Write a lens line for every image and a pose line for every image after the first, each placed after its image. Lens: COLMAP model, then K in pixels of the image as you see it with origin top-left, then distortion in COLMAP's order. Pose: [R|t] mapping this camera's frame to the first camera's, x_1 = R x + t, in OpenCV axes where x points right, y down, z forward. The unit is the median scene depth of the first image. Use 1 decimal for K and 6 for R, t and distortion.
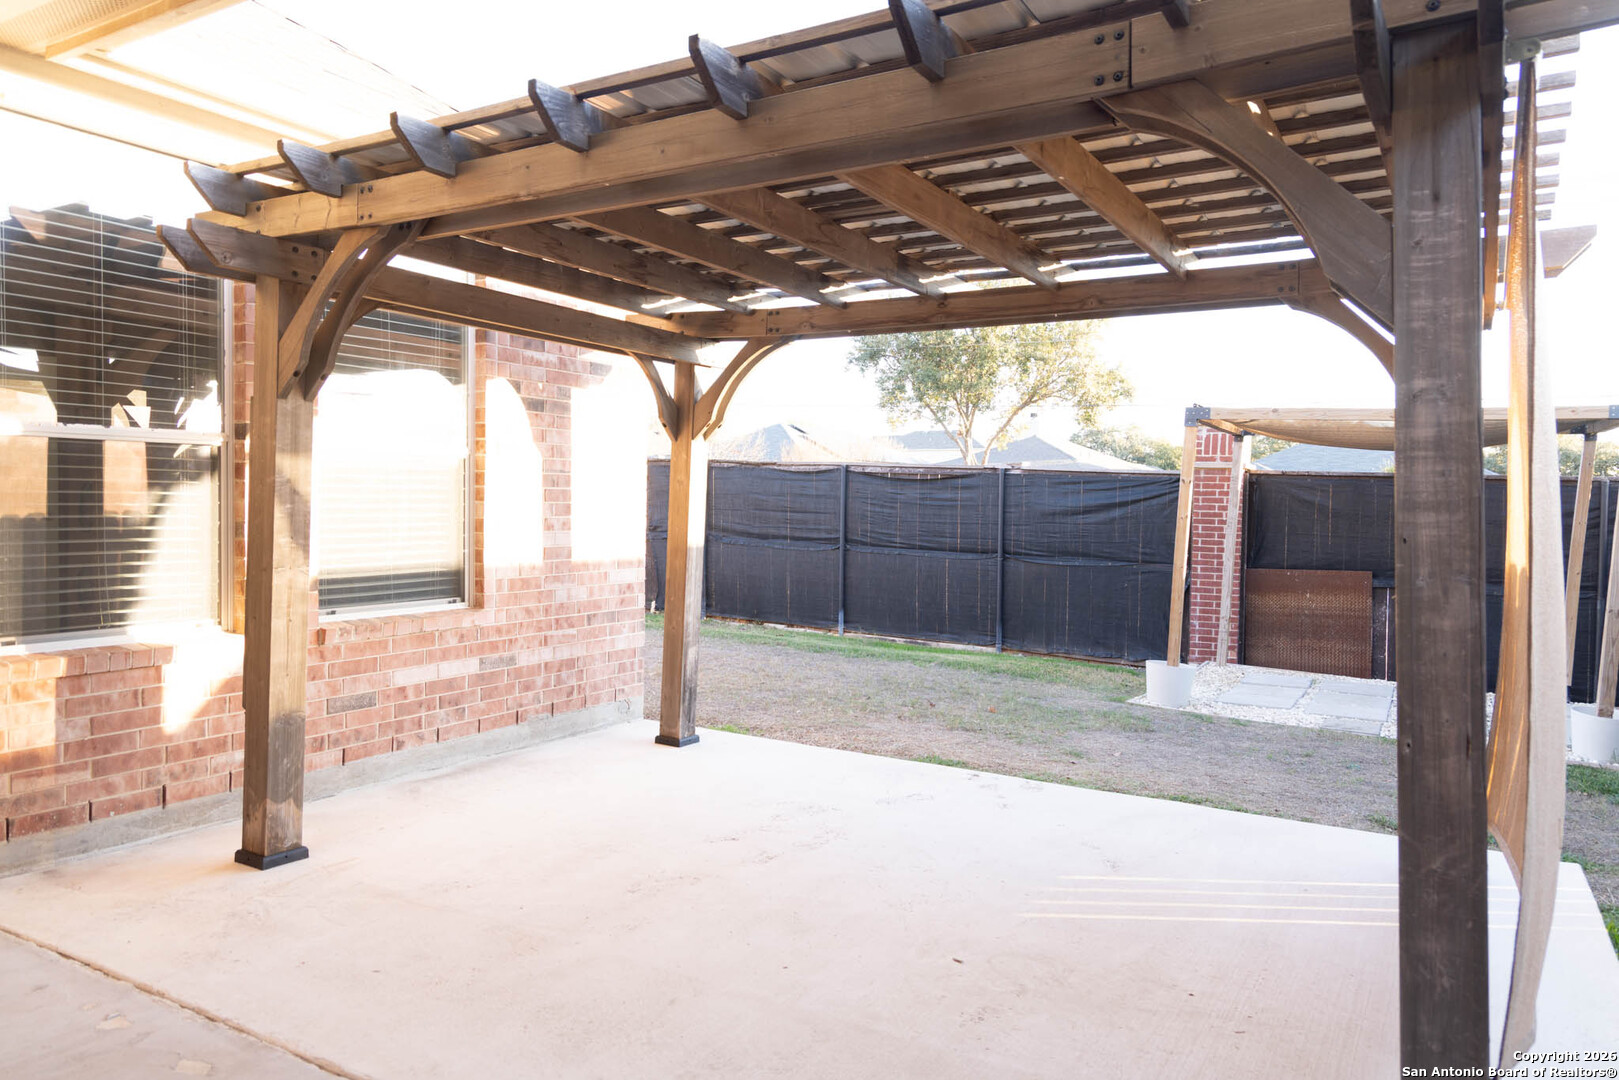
lens RADIAL K [[1066.0, 0, 809.5], [0, 1066.0, 540.0], [0, 0, 1]] dist [-0.002308, -0.000477]
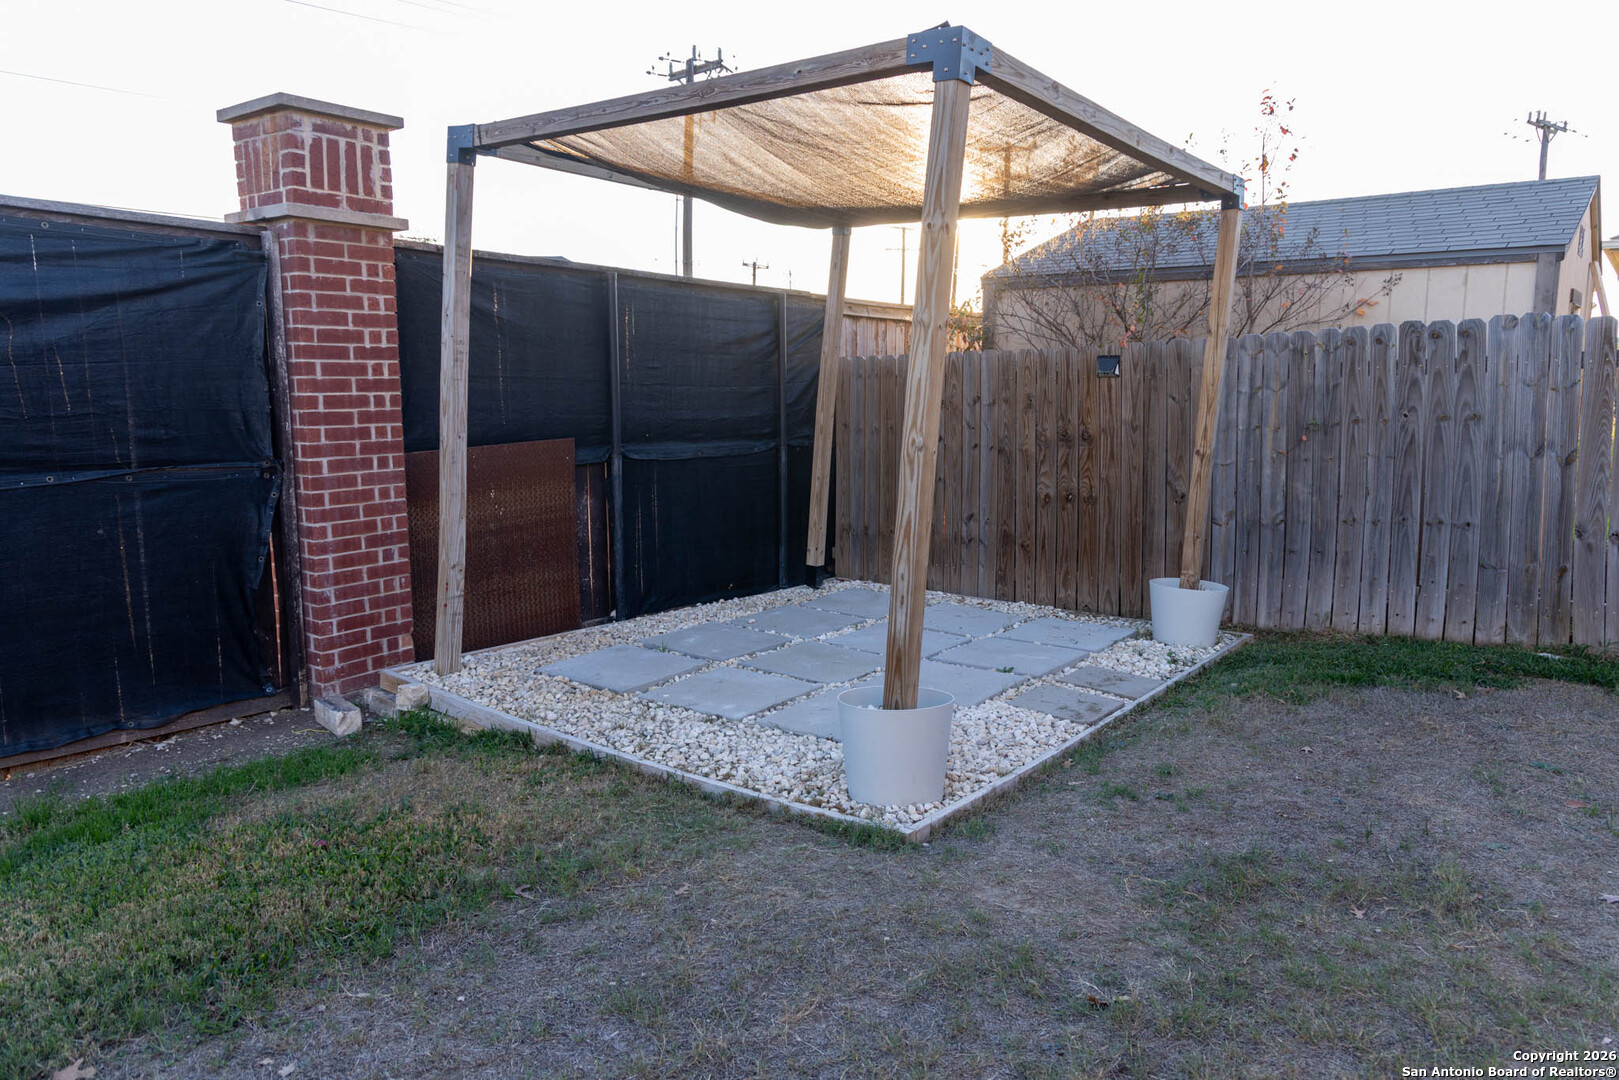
lens RADIAL K [[1066.0, 0, 809.5], [0, 1066.0, 540.0], [0, 0, 1]] dist [-0.002308, -0.000477]
pose [[0.093265, -0.169154, 0.981167, -0.037707], [0.034412, 0.985421, 0.166616, -0.007804], [-0.995046, 0.018225, 0.097726, 0.773020]]
